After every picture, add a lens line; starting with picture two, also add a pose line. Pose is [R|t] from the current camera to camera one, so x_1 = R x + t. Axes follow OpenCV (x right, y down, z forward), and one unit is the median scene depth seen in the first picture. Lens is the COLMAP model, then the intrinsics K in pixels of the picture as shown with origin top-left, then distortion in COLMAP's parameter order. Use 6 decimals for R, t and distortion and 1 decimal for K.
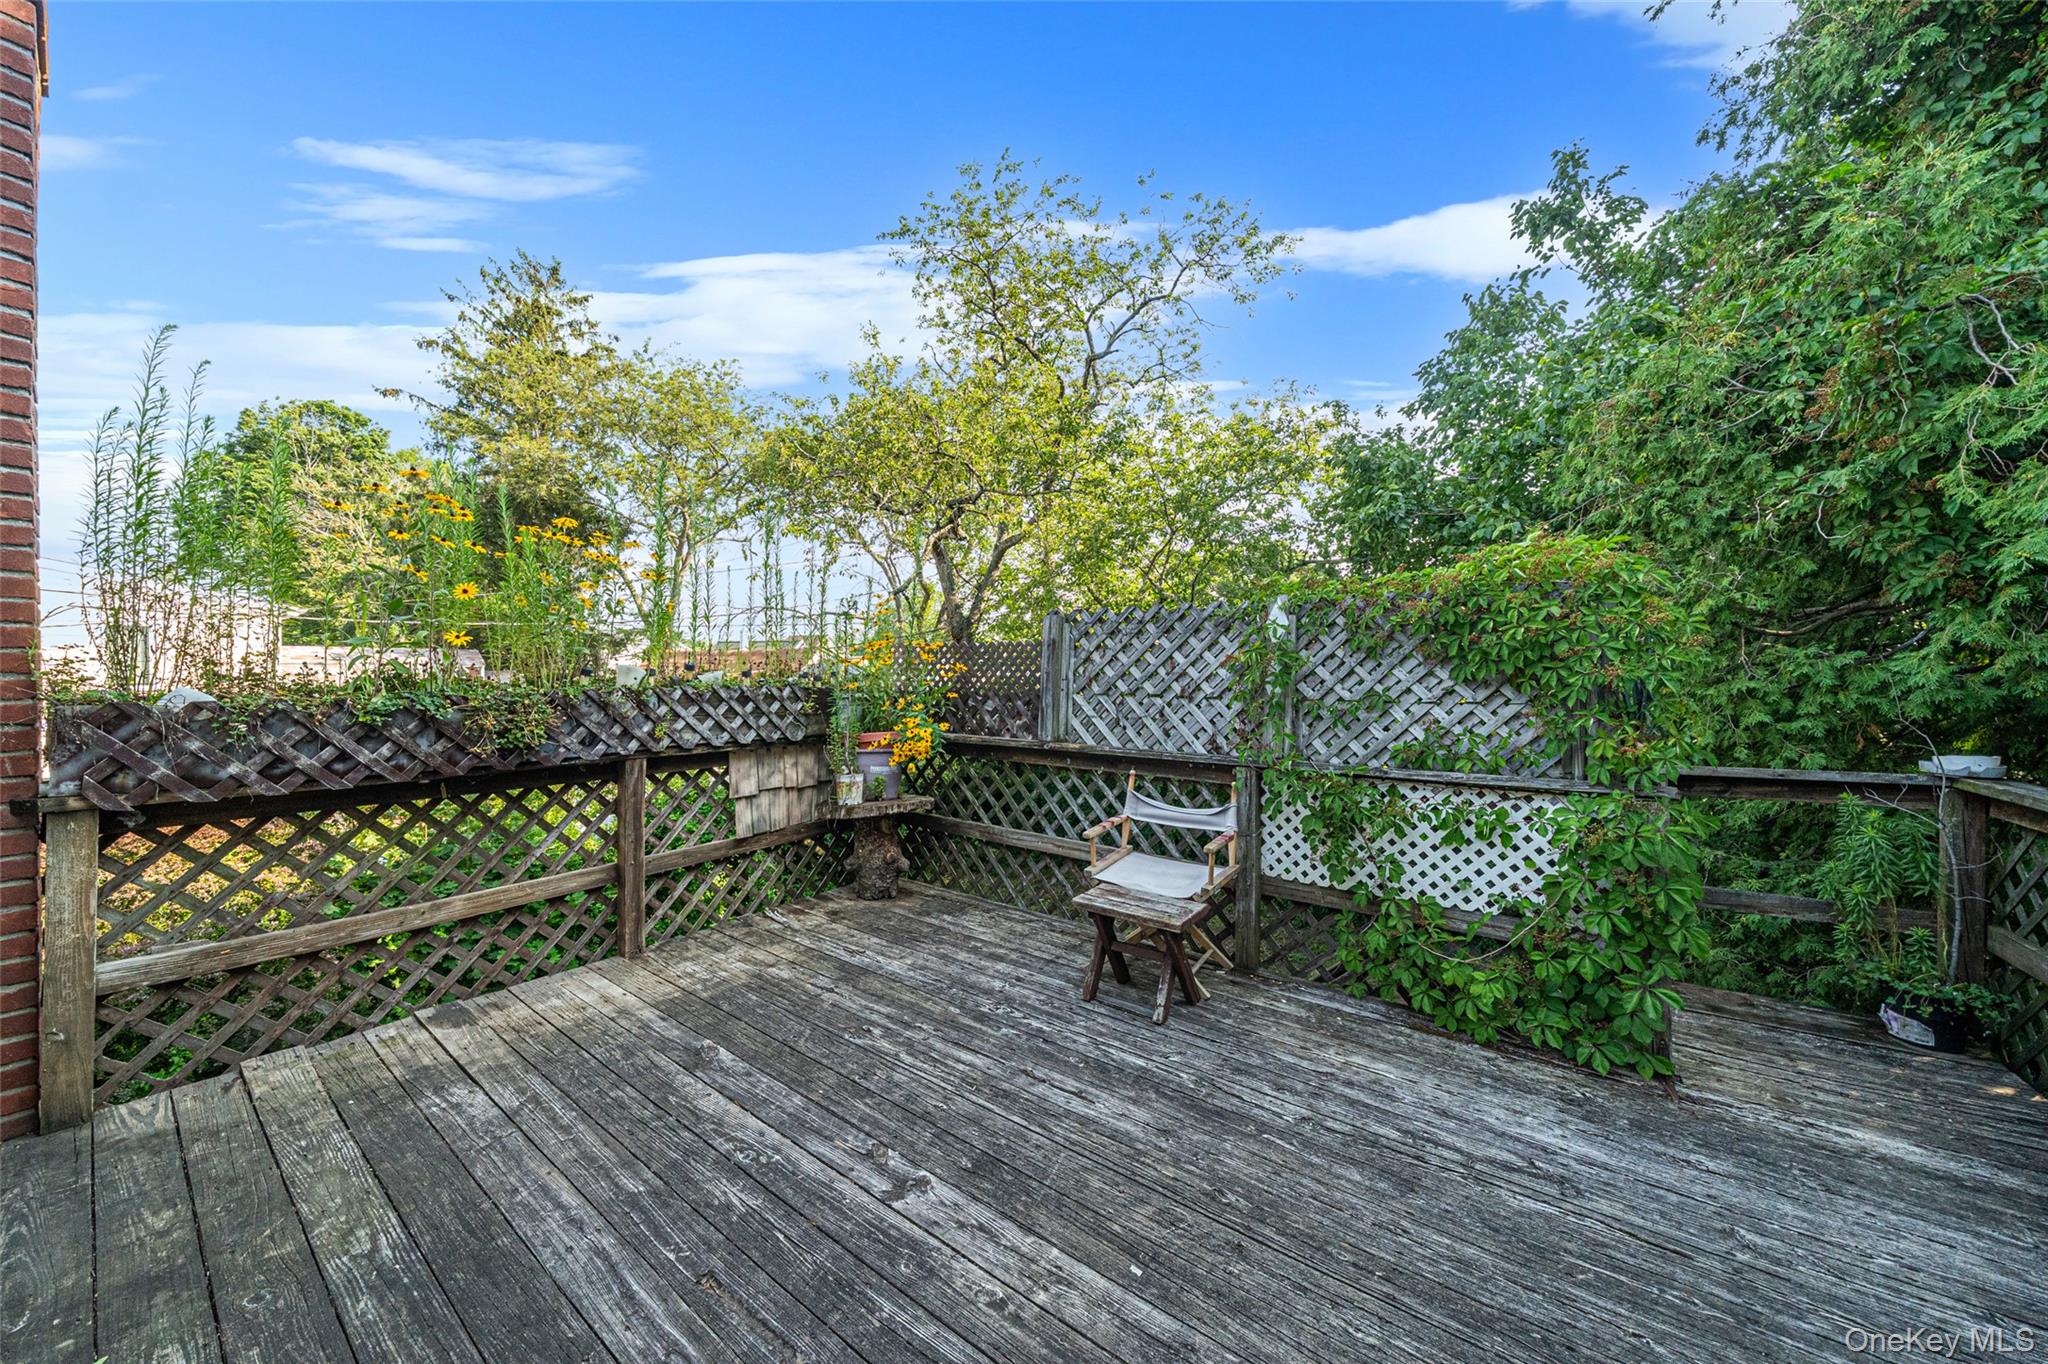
lens RADIAL K [[703.2, 0, 1032.0], [0, 703.2, 682.6], [0, 0, 1]] dist [-0.007876, -0.000013]
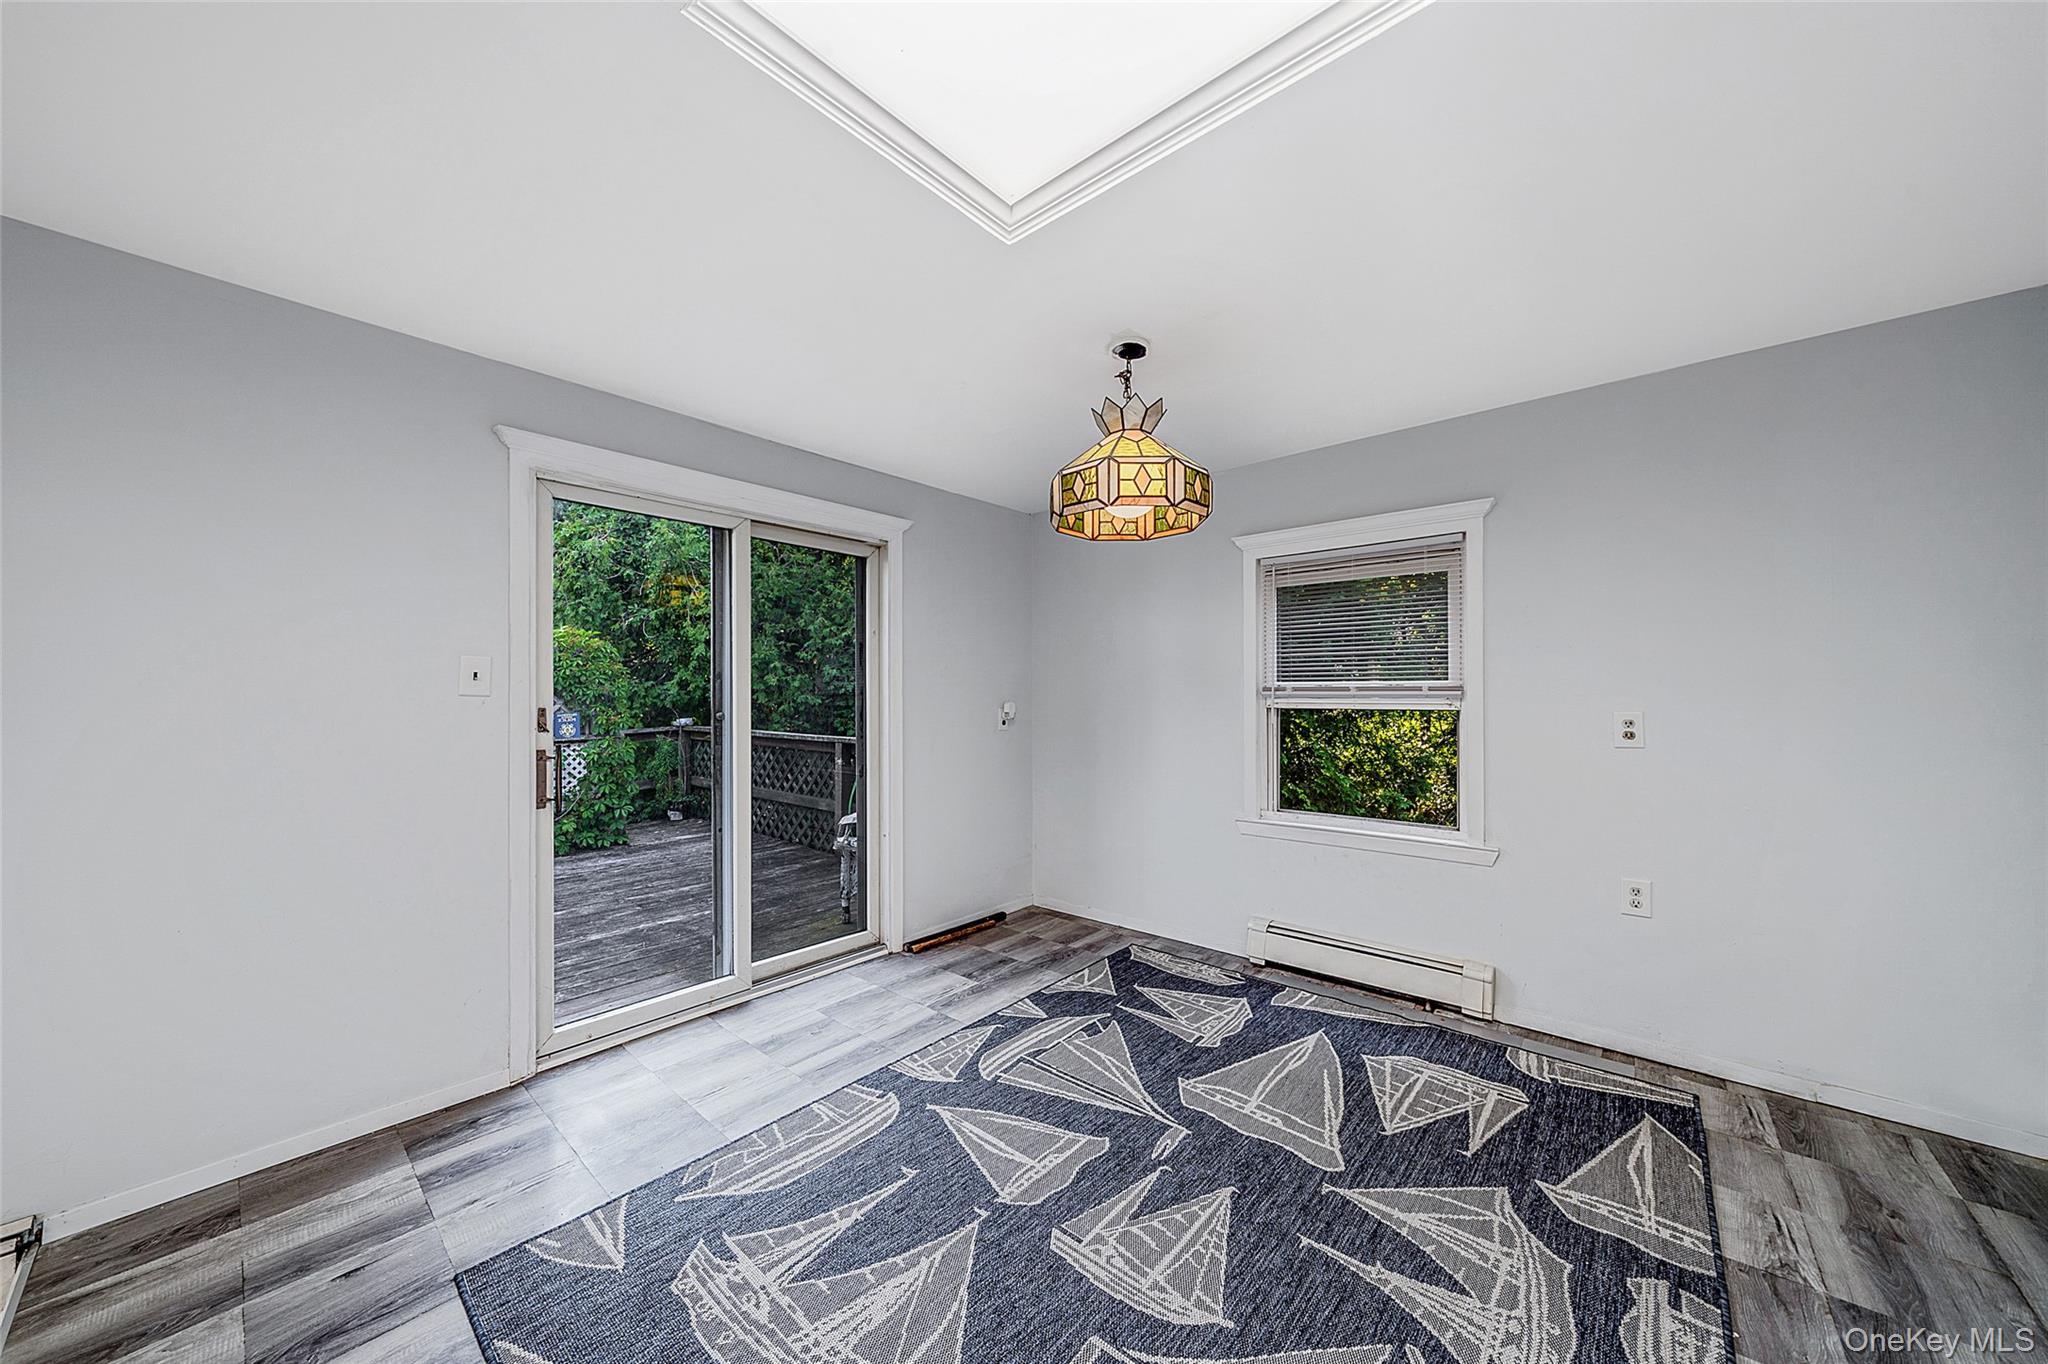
lens RADIAL K [[703.2, 0, 1032.0], [0, 703.2, 682.6], [0, 0, 1]] dist [-0.007876, -0.000013]
pose [[0.089094, 0.008506, 0.995987, -1.288510], [0.019535, 0.999756, -0.010285, 0.014376], [-0.995832, 0.020373, 0.088907, -0.626864]]
